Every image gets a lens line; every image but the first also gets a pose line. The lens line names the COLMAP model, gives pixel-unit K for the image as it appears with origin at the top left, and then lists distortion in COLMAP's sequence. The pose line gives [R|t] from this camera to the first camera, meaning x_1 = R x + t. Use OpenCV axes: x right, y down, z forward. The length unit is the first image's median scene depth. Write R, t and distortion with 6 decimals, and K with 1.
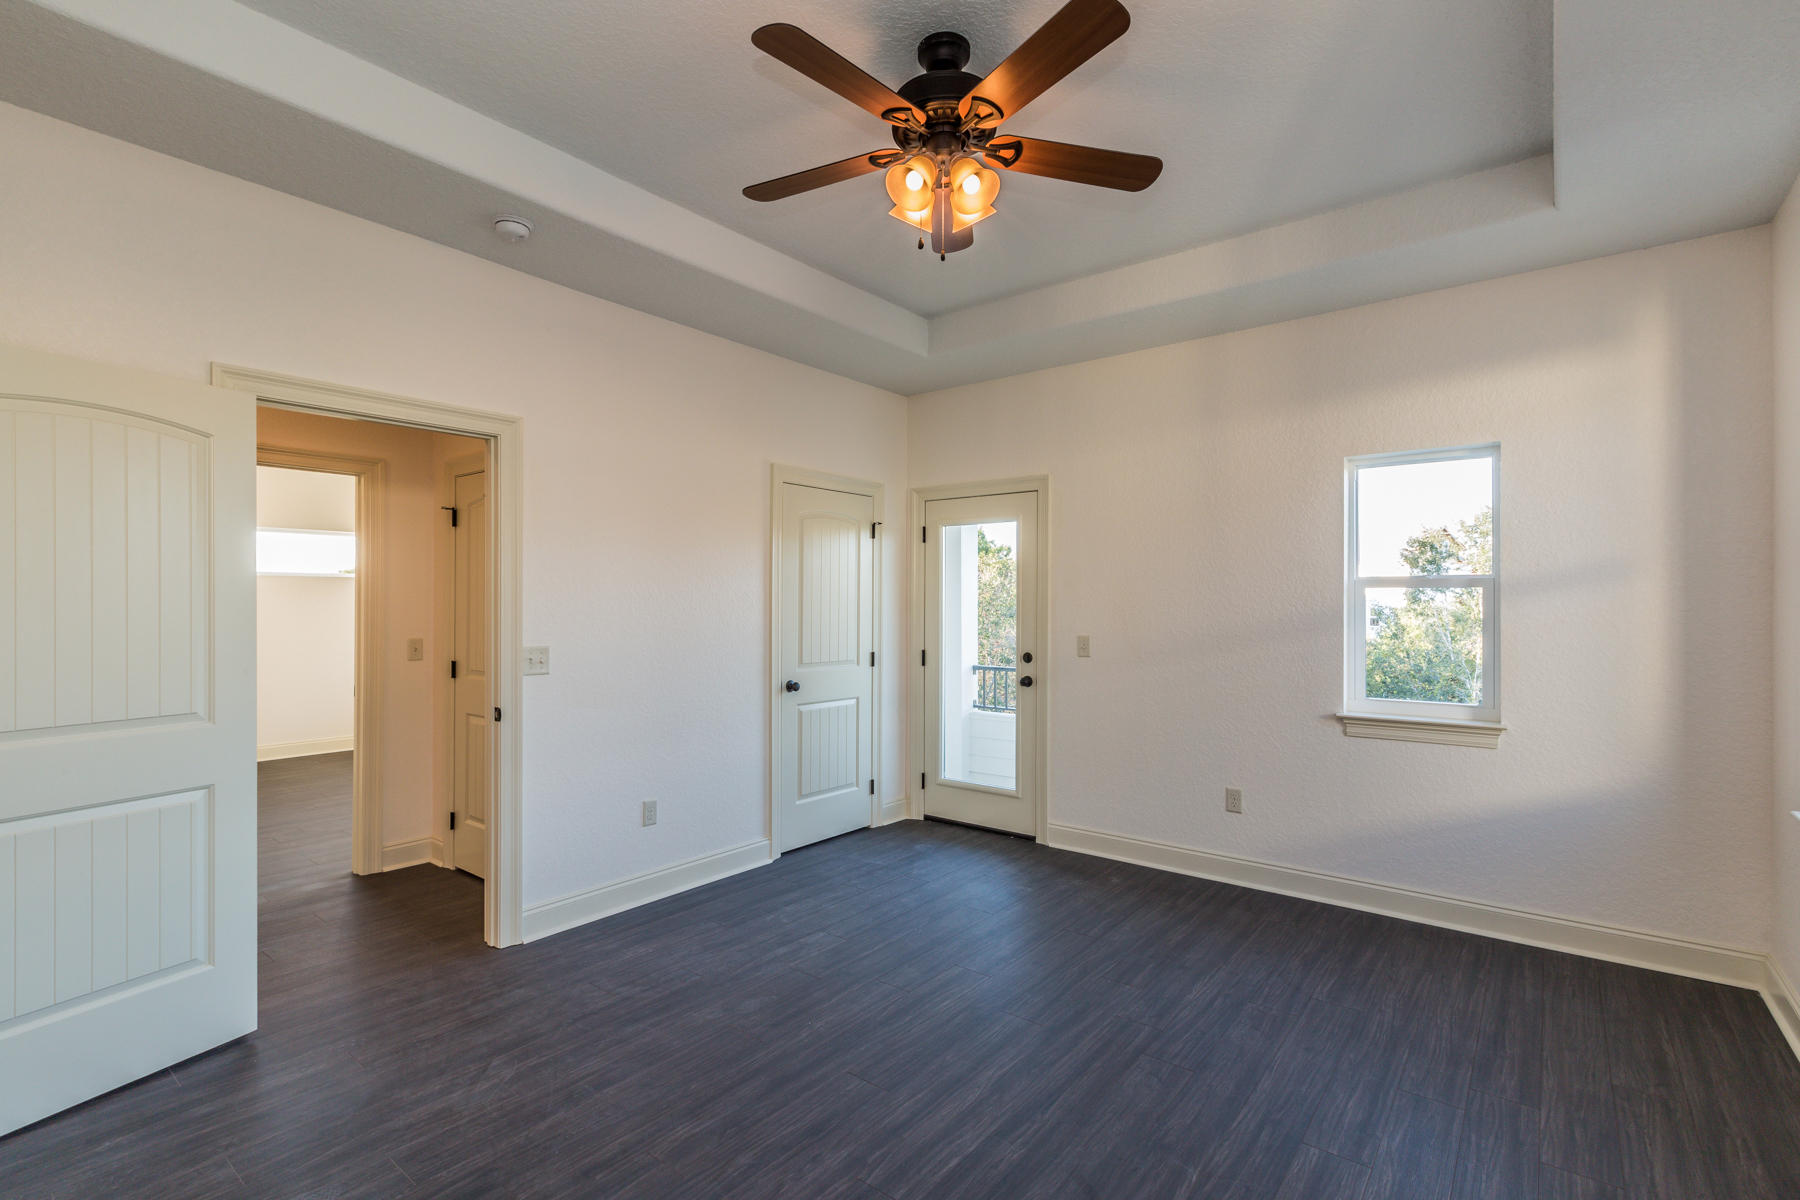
lens RADIAL K [[820.8, 0, 900.0], [0, 820.8, 600.0], [0, 0, 1]] dist [-0.001151, -0.000208]
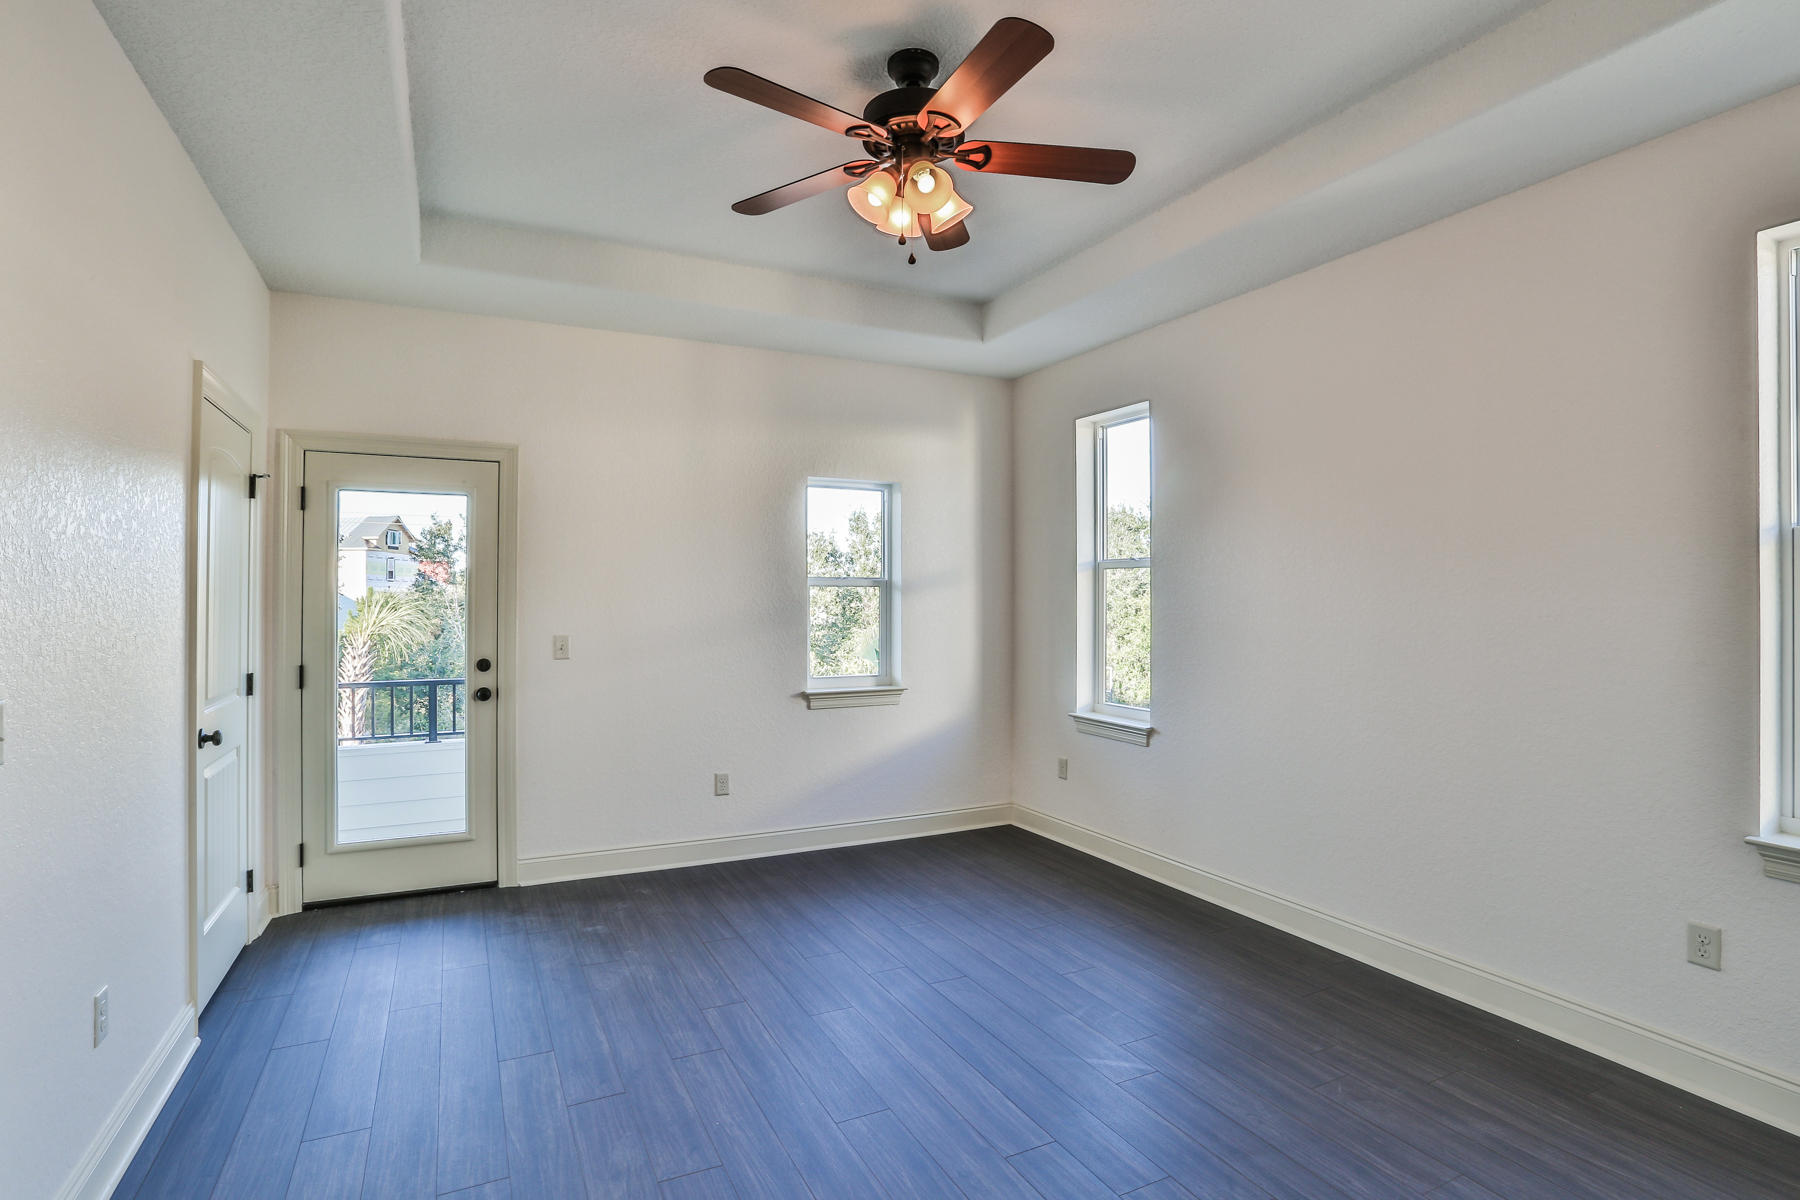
lens RADIAL K [[878.4, 0, 883.2], [0, 878.4, 588.6], [0, 0, 1]] dist [-0.055543, 0.018186]
pose [[0.434350, 0.009490, 0.900694, -0.488470], [-0.007896, 0.999946, -0.006728, -0.003357], [-0.900709, -0.004190, 0.434402, 0.295424]]
